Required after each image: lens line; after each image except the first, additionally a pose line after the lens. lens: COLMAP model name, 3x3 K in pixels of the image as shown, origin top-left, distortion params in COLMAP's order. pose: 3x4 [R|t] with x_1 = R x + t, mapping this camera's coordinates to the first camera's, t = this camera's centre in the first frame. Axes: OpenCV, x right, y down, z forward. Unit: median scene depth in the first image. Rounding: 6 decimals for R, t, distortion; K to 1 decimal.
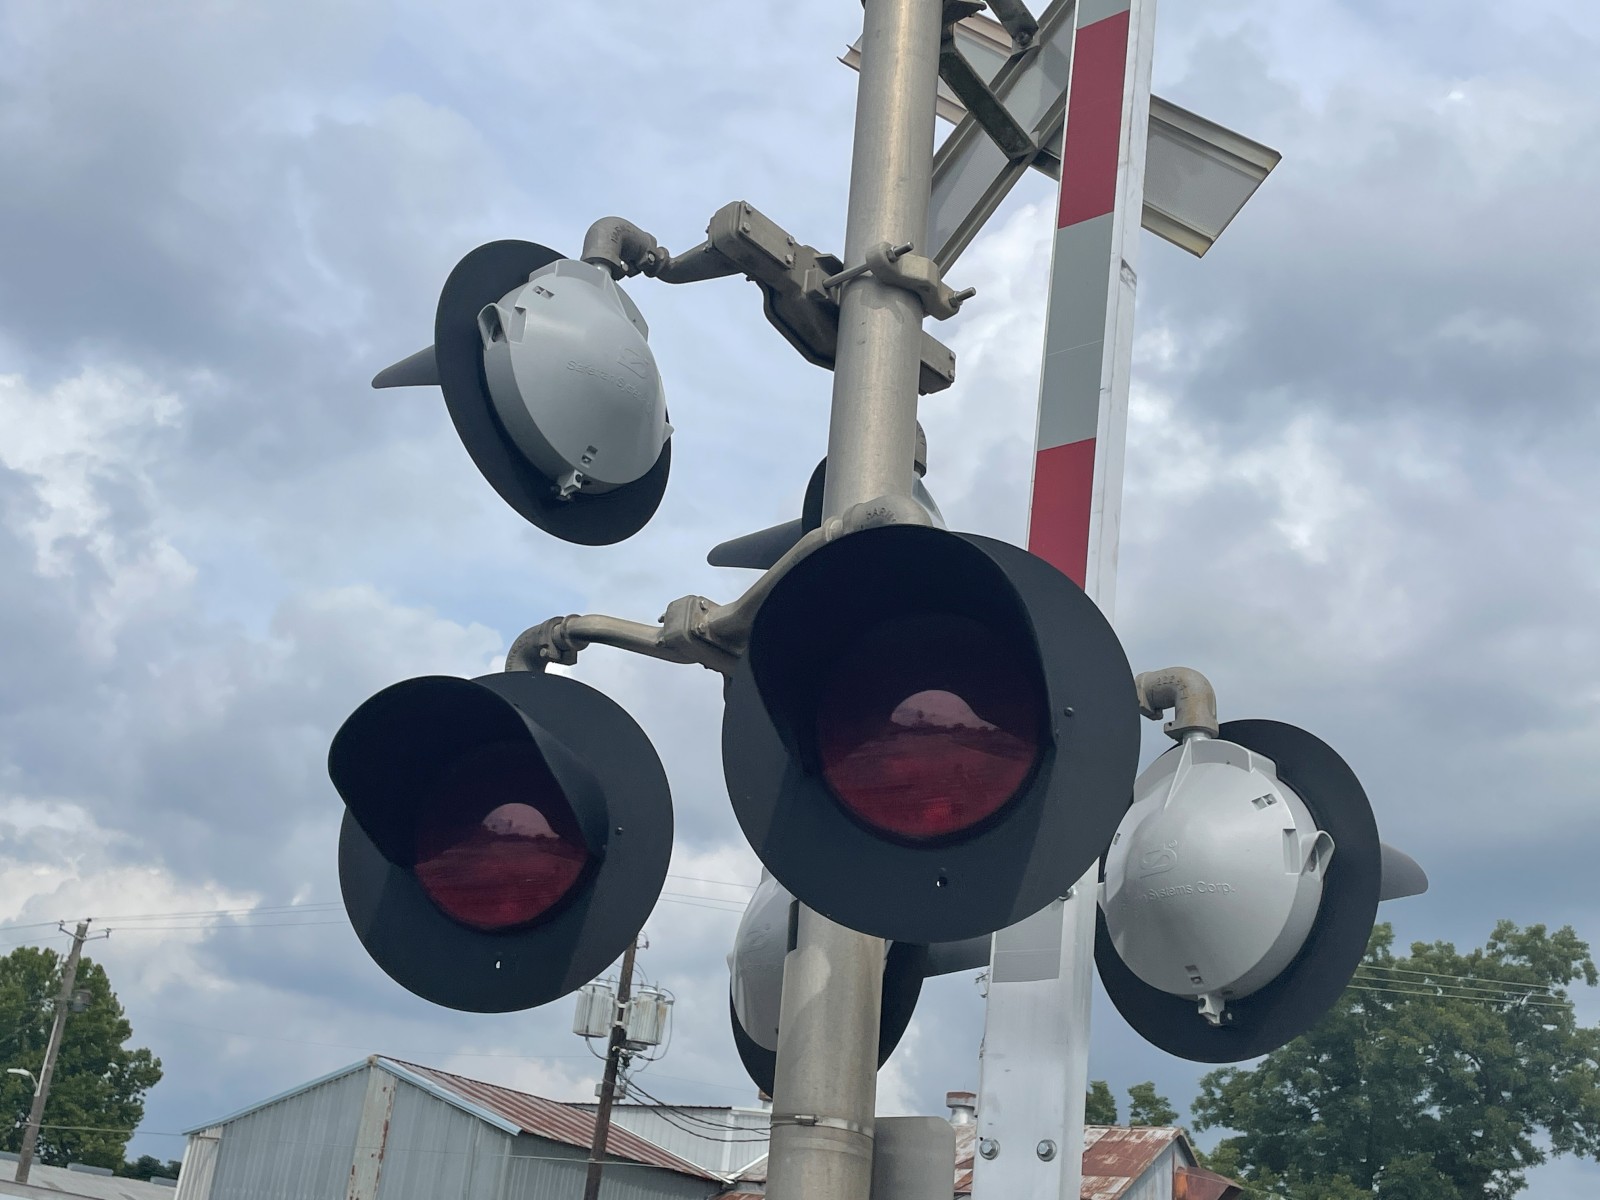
lens RADIAL K [[1862.4, 0, 800.0], [0, 1862.4, 600.0], [0, 0, 1]] dist [0.063772, -0.031677]
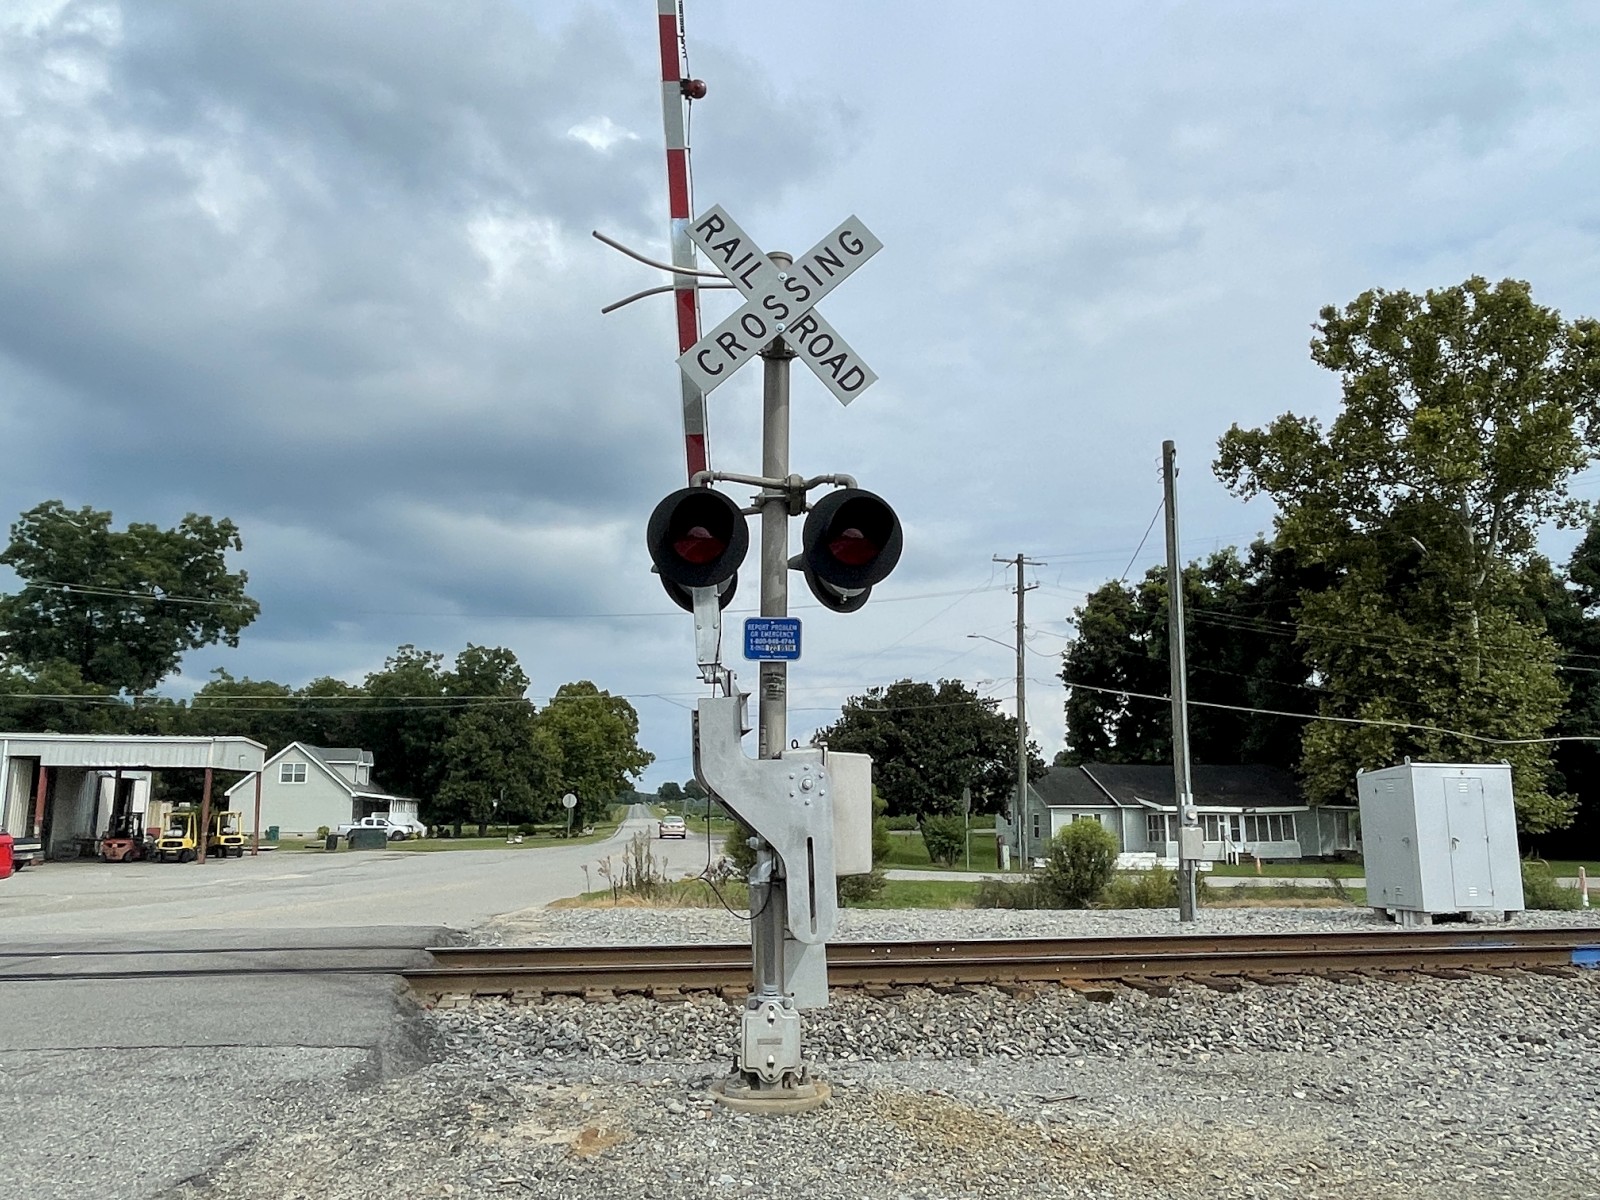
lens RADIAL K [[1209.0, 0, 808.7], [0, 1209.0, 602.9], [0, 0, 1]] dist [-0.000817, -0.004009]
pose [[0.741350, 0.013599, 0.670980, 0.100004], [-0.186414, 0.964624, 0.186414, -0.117328], [-0.644709, -0.263279, 0.717659, -0.337782]]
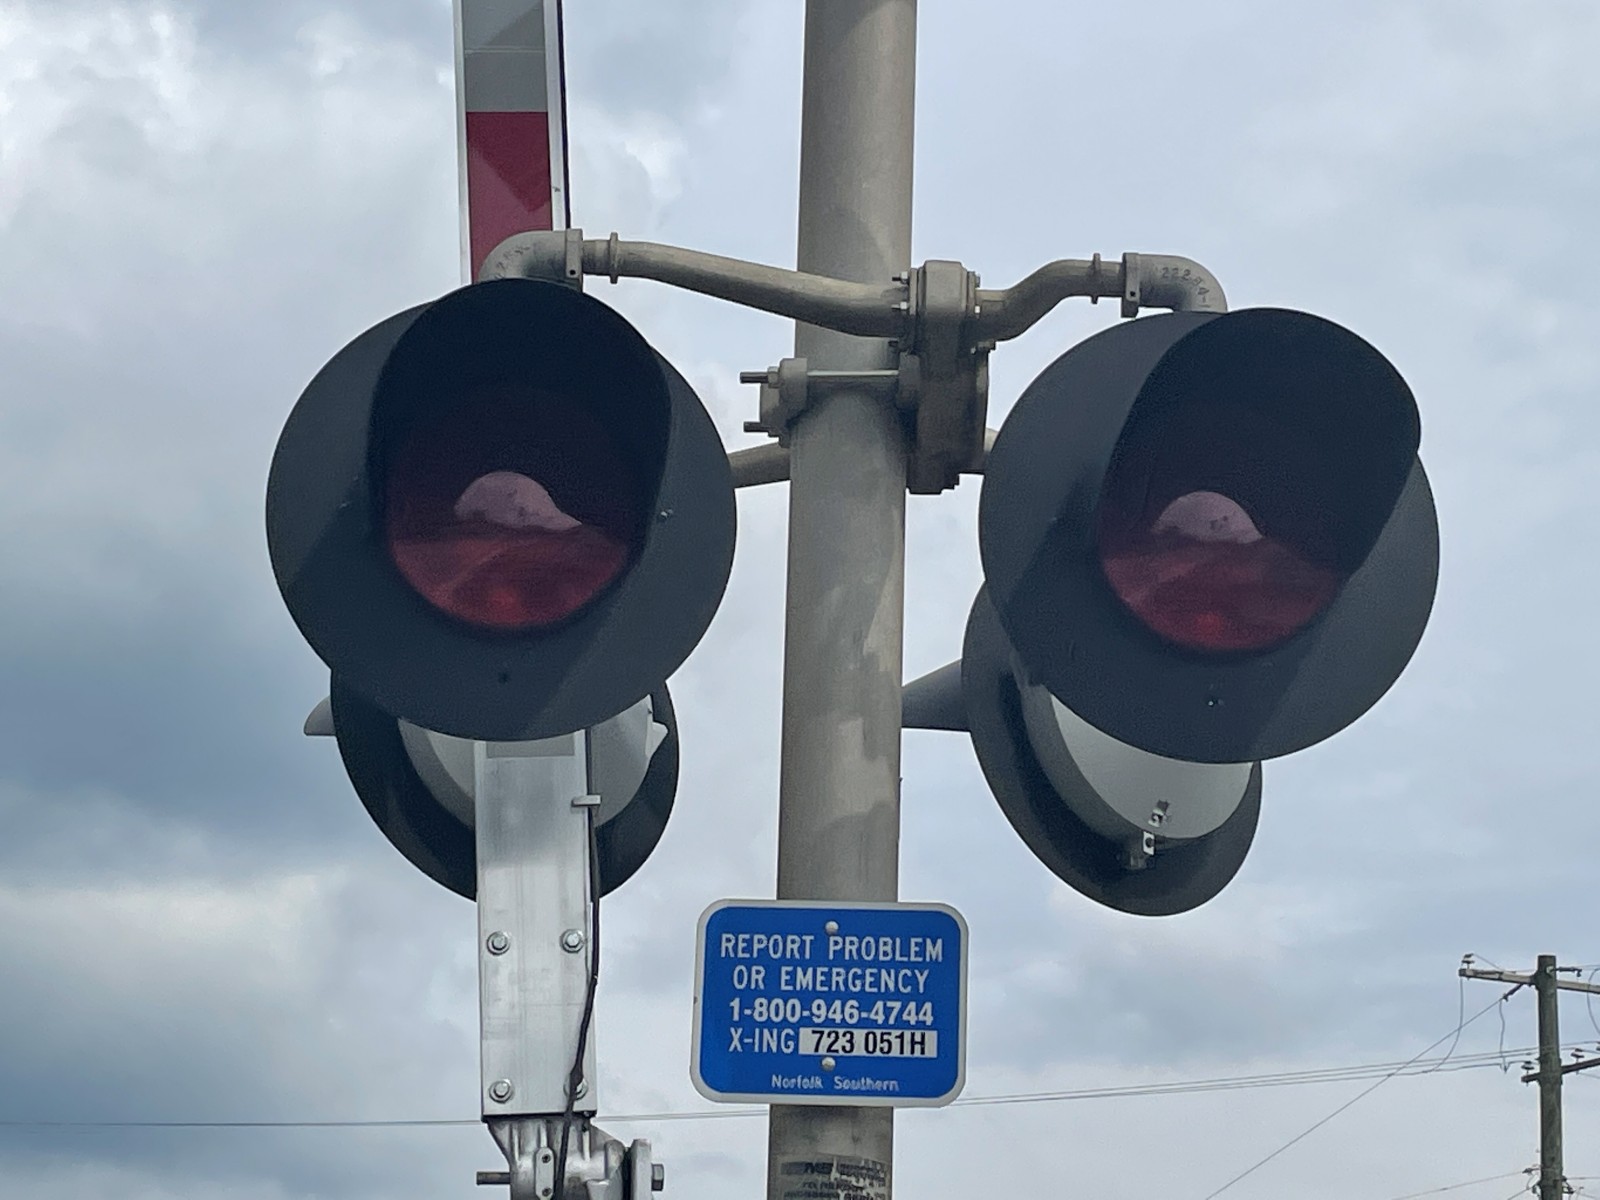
lens RADIAL K [[3541.9, 0, 803.0], [0, 3541.9, 599.9], [0, 0, 1]] dist [0.049485, 0.235062]
pose [[0.755078, 0.121497, 0.644279, 0.128365], [-0.199570, 0.978640, 0.049341, -0.102288], [-0.624523, -0.165835, 0.763197, -0.305423]]
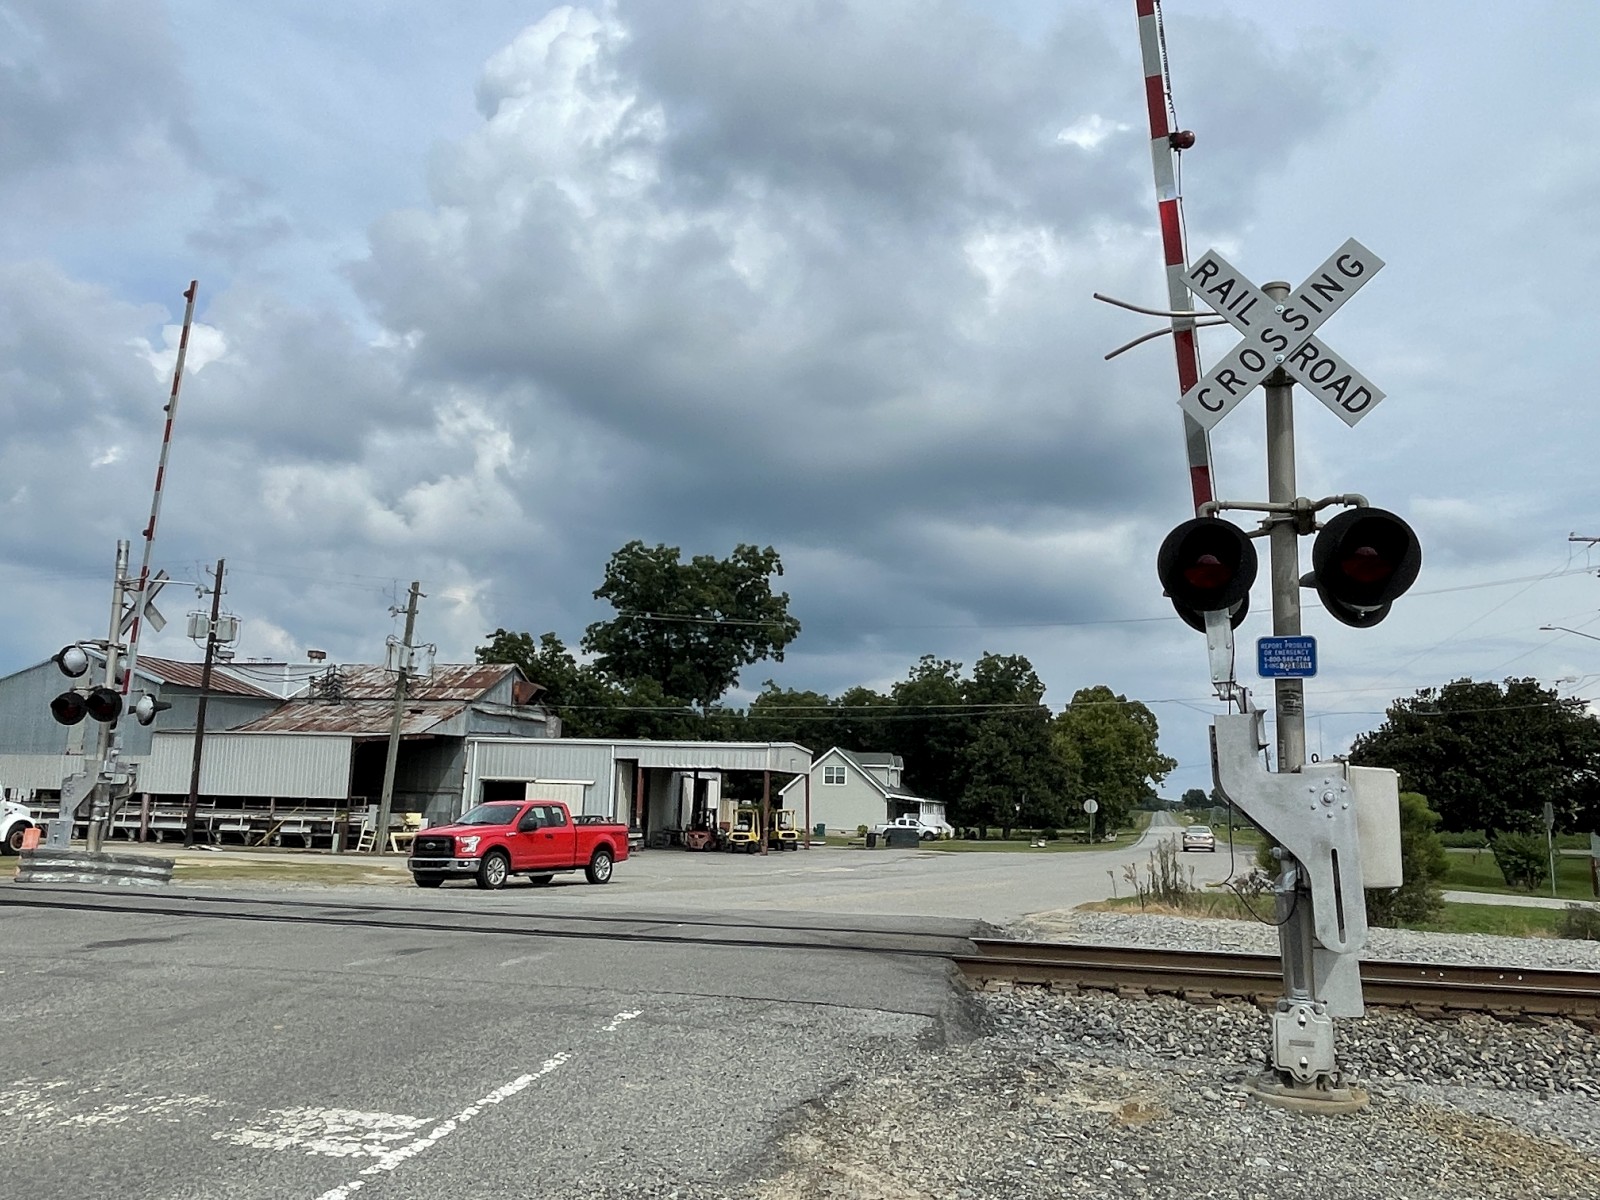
lens RADIAL K [[1209.0, 0, 808.7], [0, 1209.0, 602.9], [0, 0, 1]] dist [-0.000817, -0.004009]
pose [[0.949230, -0.024277, 0.313646, 0.091692], [-0.052116, 0.971105, 0.232891, -0.122994], [-0.310237, -0.237413, 0.920537, -0.349032]]
